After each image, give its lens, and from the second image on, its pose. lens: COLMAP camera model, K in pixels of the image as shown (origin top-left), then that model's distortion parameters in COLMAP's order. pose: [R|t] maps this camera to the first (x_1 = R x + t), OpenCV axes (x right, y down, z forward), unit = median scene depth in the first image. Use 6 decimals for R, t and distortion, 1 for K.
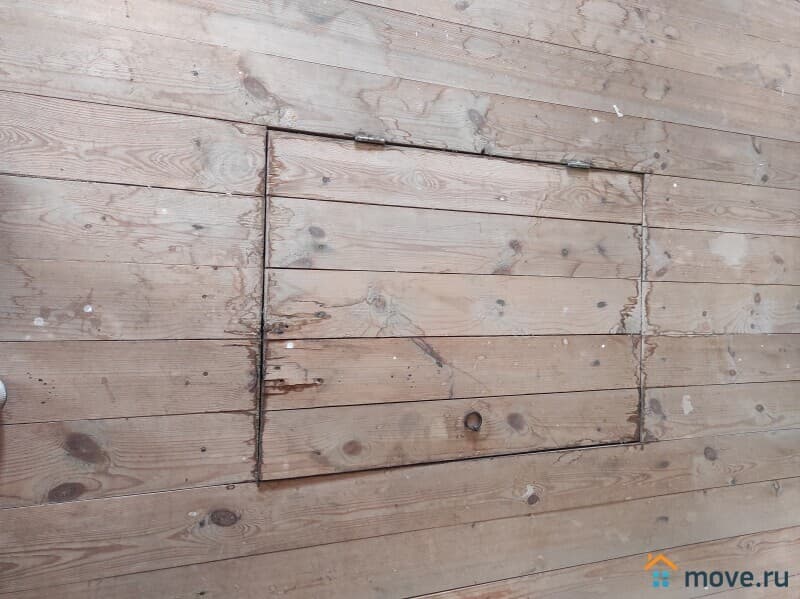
lens RADIAL K [[584.8, 0, 400.0], [0, 584.8, 299.5], [0, 0, 1]] dist [0.006031, 0.002485]
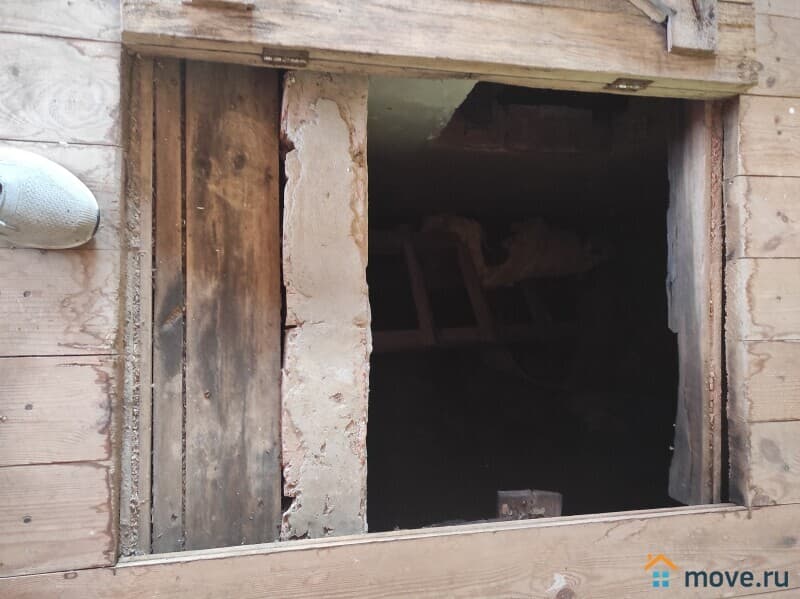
lens RADIAL K [[584.8, 0, 400.0], [0, 584.8, 299.5], [0, 0, 1]] dist [0.006031, 0.002485]
pose [[0.983955, -0.027019, -0.176360, 0.207649], [0.024017, 0.999528, -0.019140, 0.024499], [0.176794, 0.014597, 0.984140, 0.390066]]
